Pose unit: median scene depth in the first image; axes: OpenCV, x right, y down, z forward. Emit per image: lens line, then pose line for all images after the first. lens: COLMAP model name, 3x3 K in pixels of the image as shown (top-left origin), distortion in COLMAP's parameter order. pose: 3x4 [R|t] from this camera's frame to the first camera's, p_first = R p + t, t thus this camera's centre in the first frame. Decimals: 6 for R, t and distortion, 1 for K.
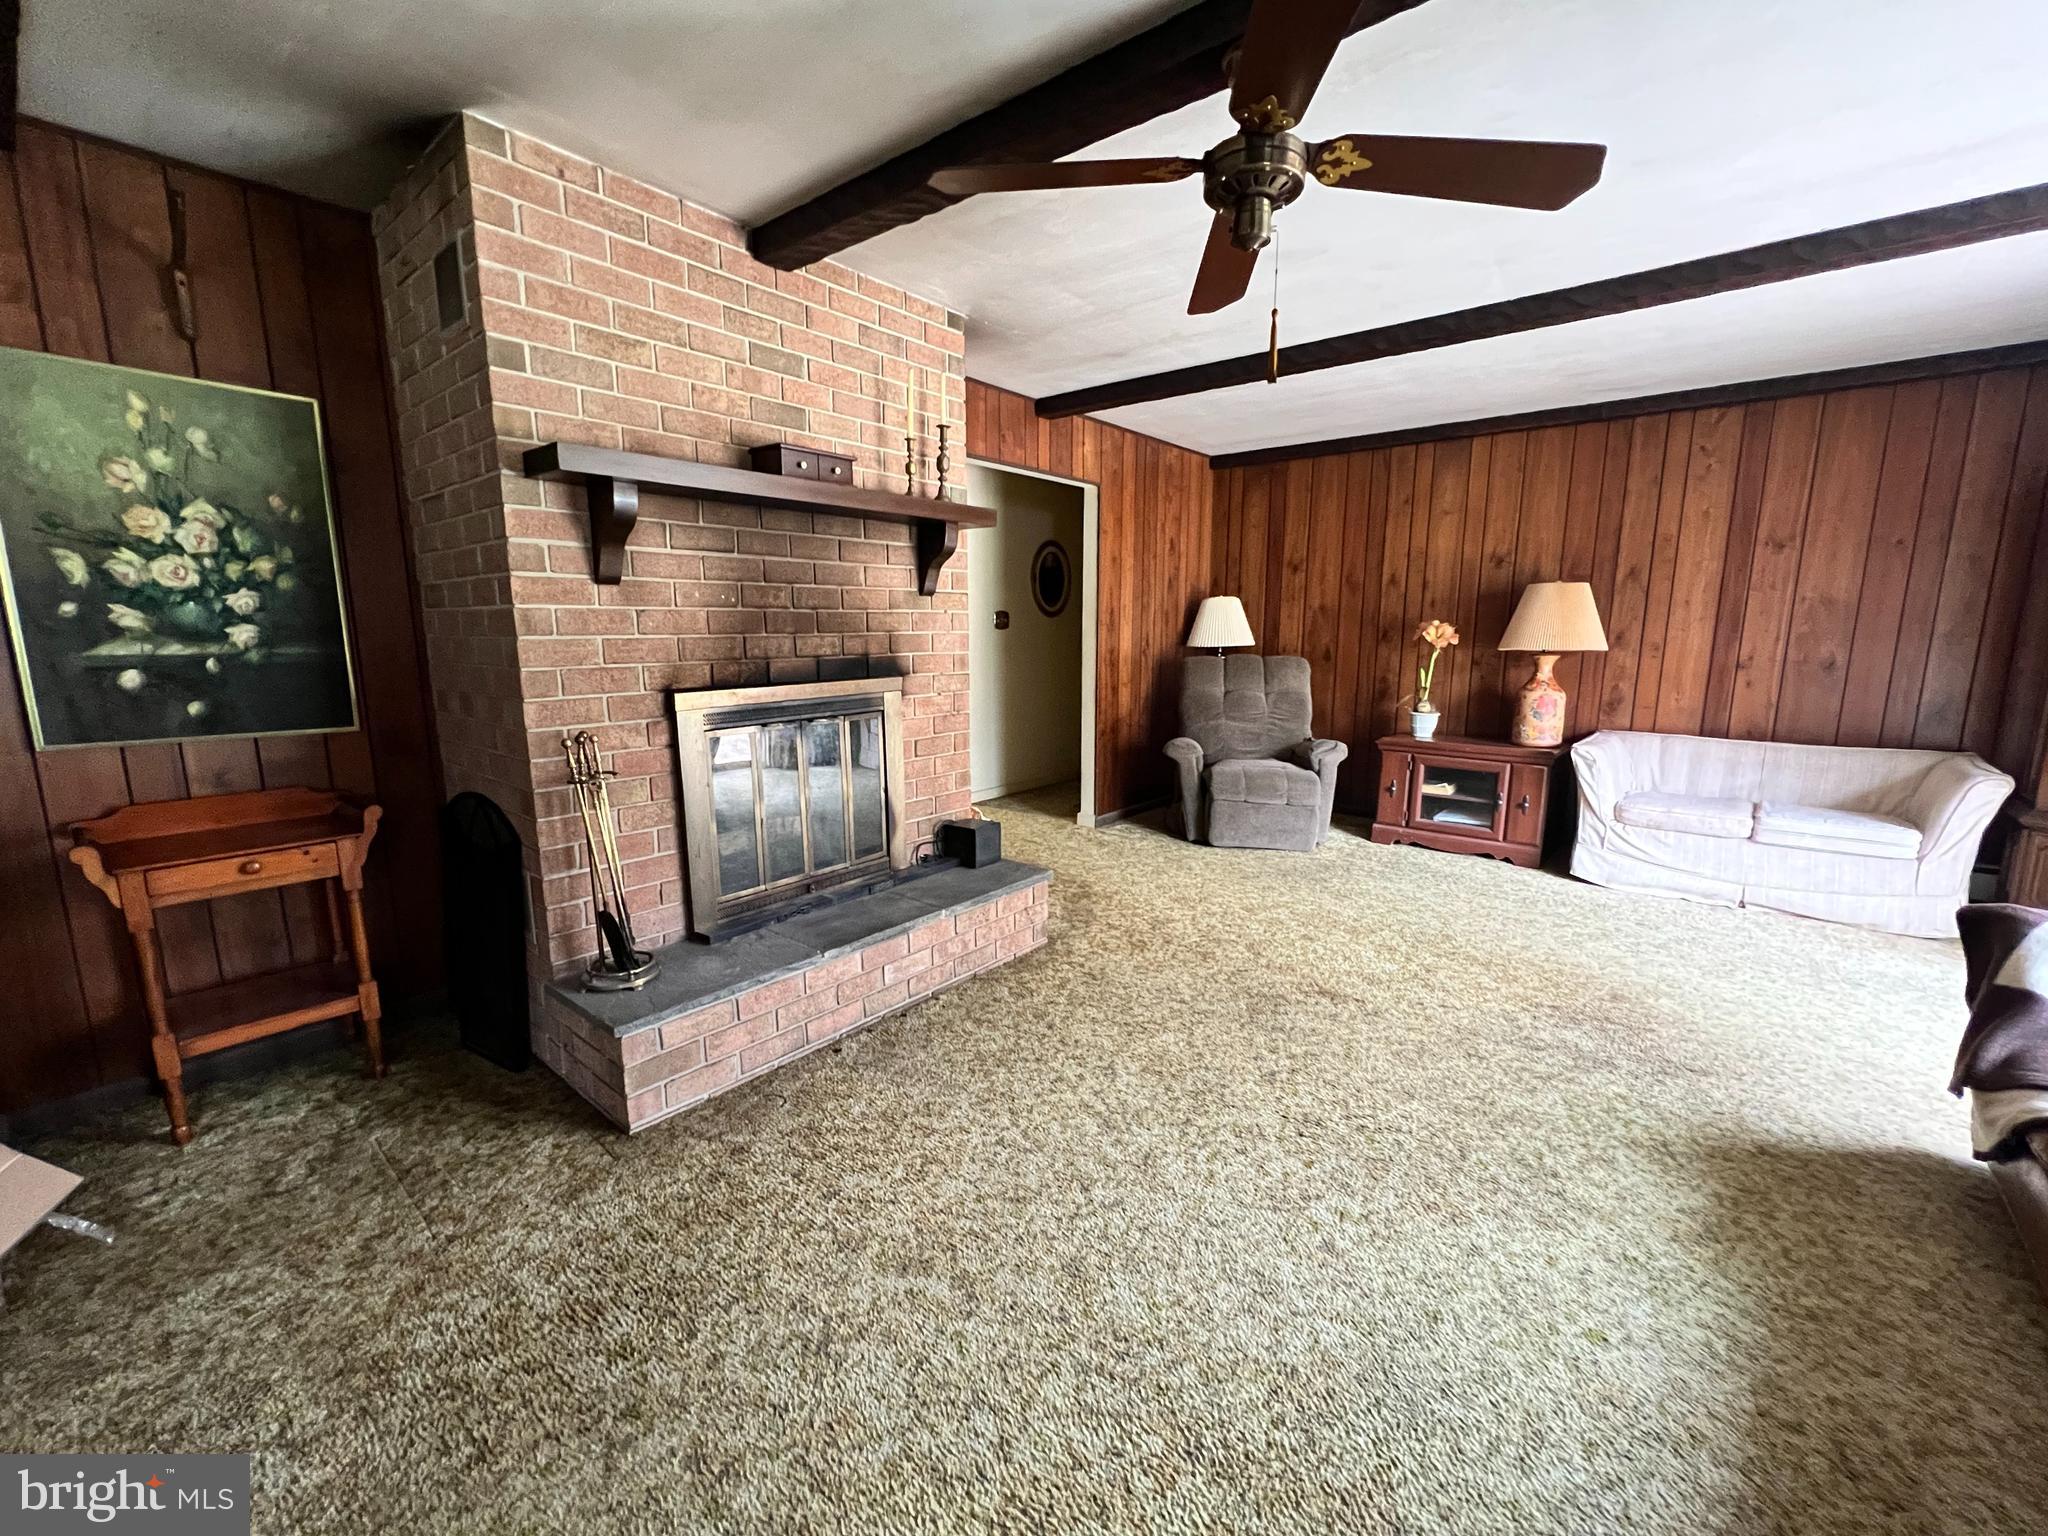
lens RADIAL K [[832.4, 0, 1023.2], [0, 832.4, 771.2], [0, 0, 1]] dist [-0.000263, -0.000498]
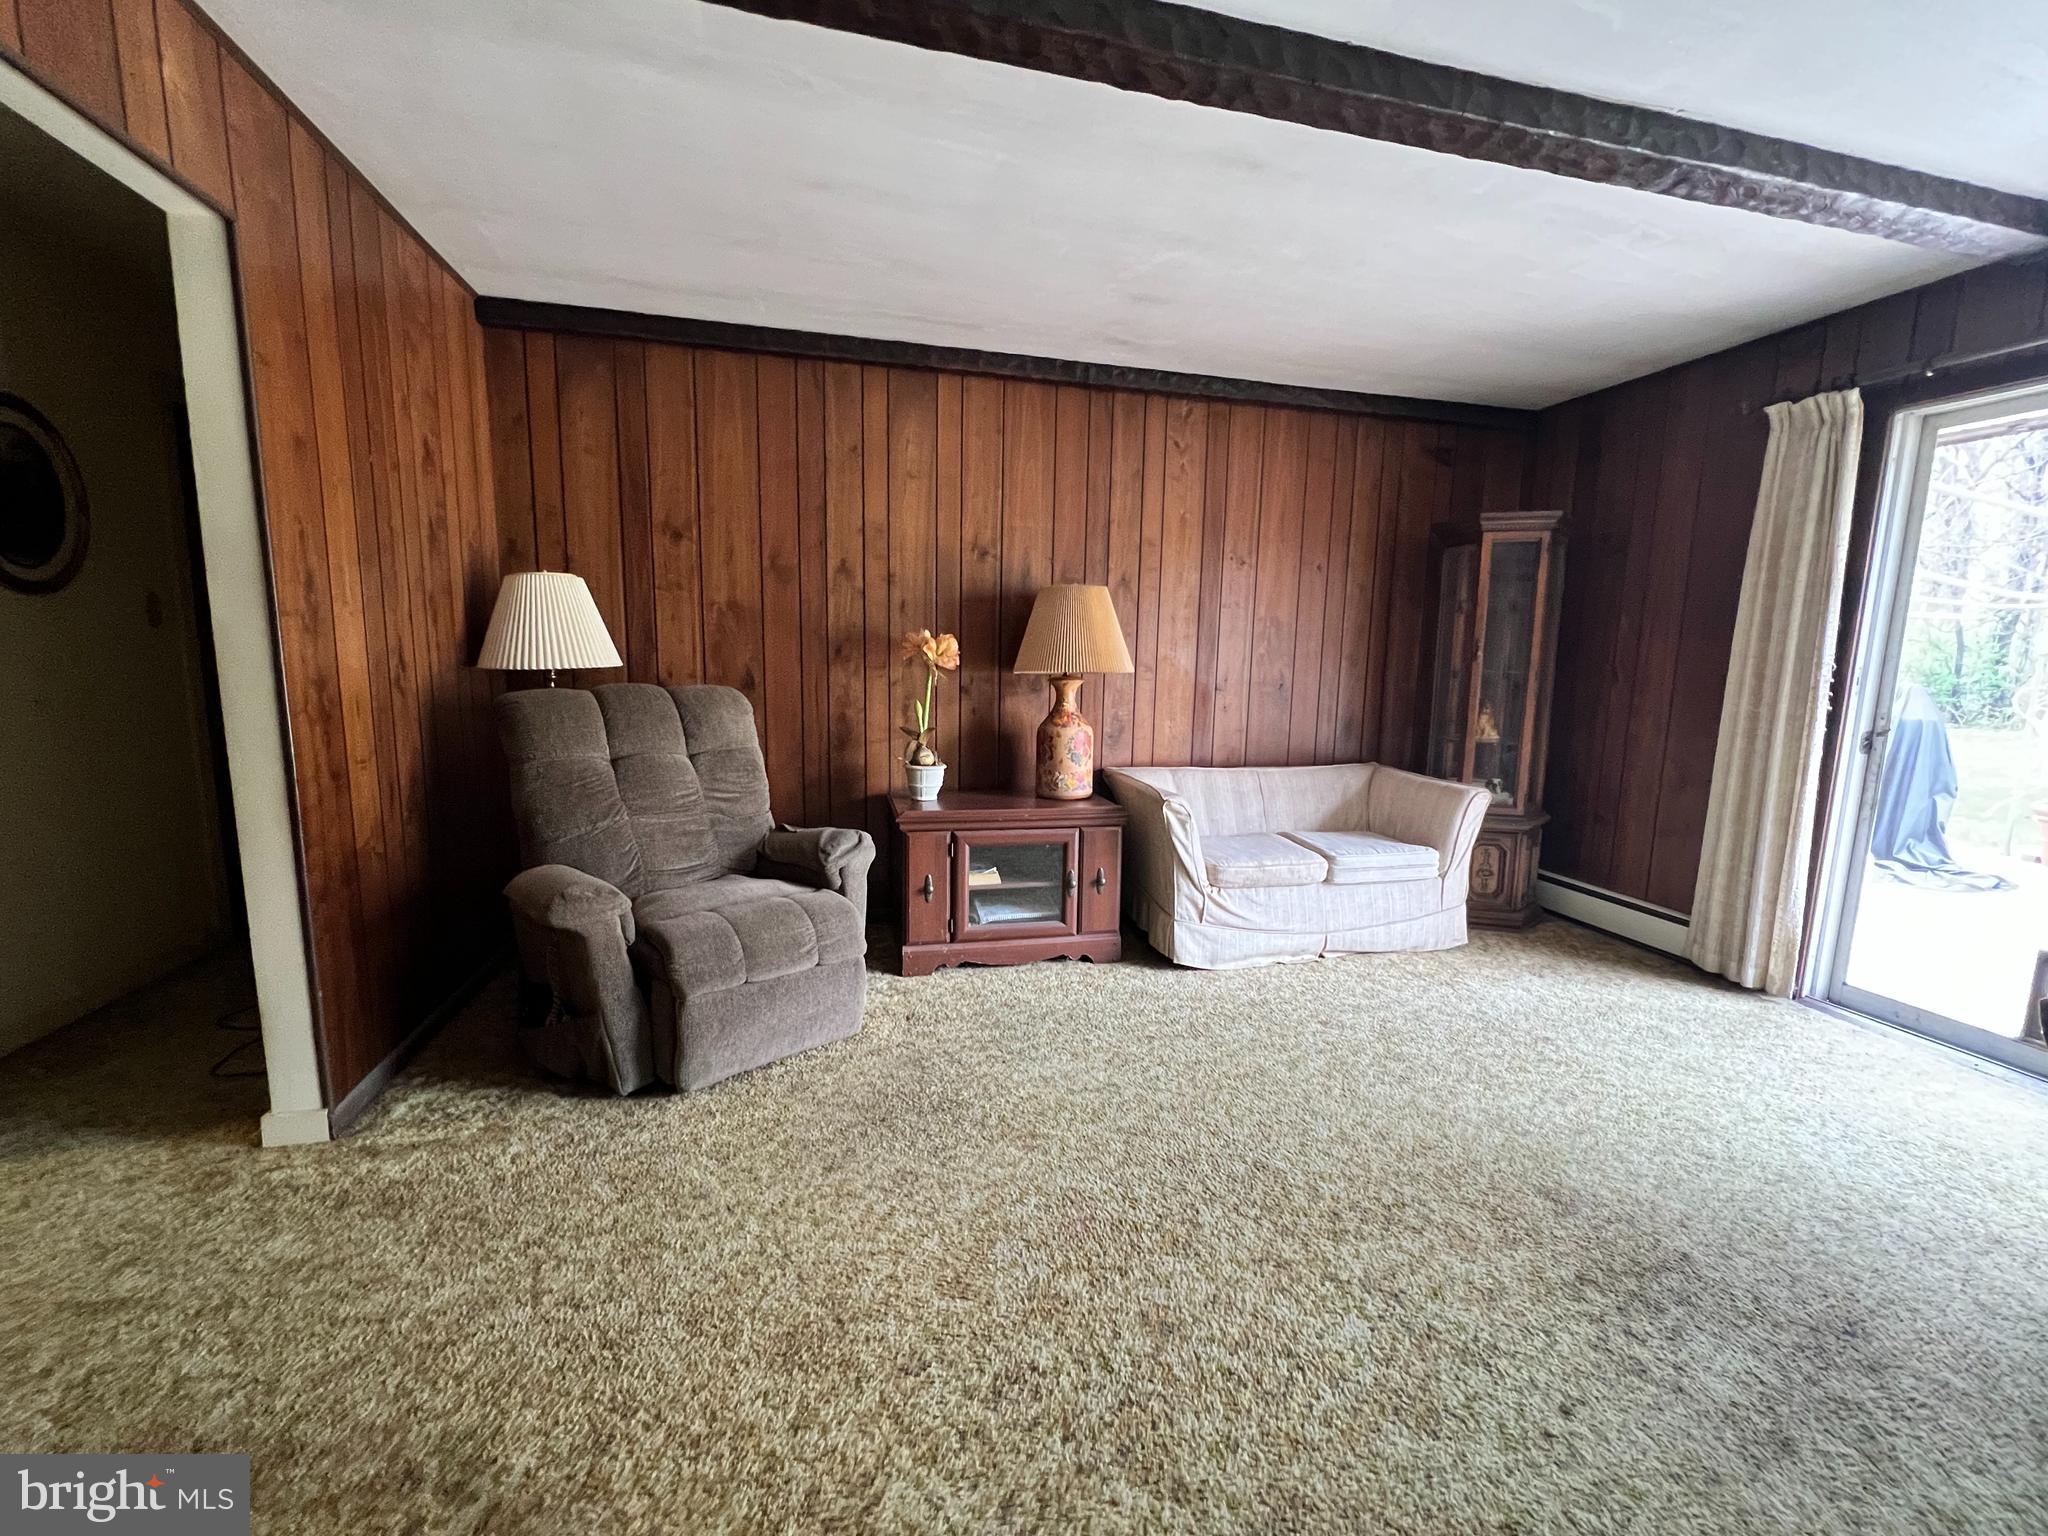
lens RADIAL K [[832.4, 0, 1030.0], [0, 832.4, 771.1], [0, 0, 1]] dist [-0.000263, -0.000498]
pose [[0.587467, -0.102242, 0.802763, -0.017218], [0.120251, 0.992003, 0.038344, -0.084323], [-0.800264, 0.074007, 0.595064, 0.546366]]
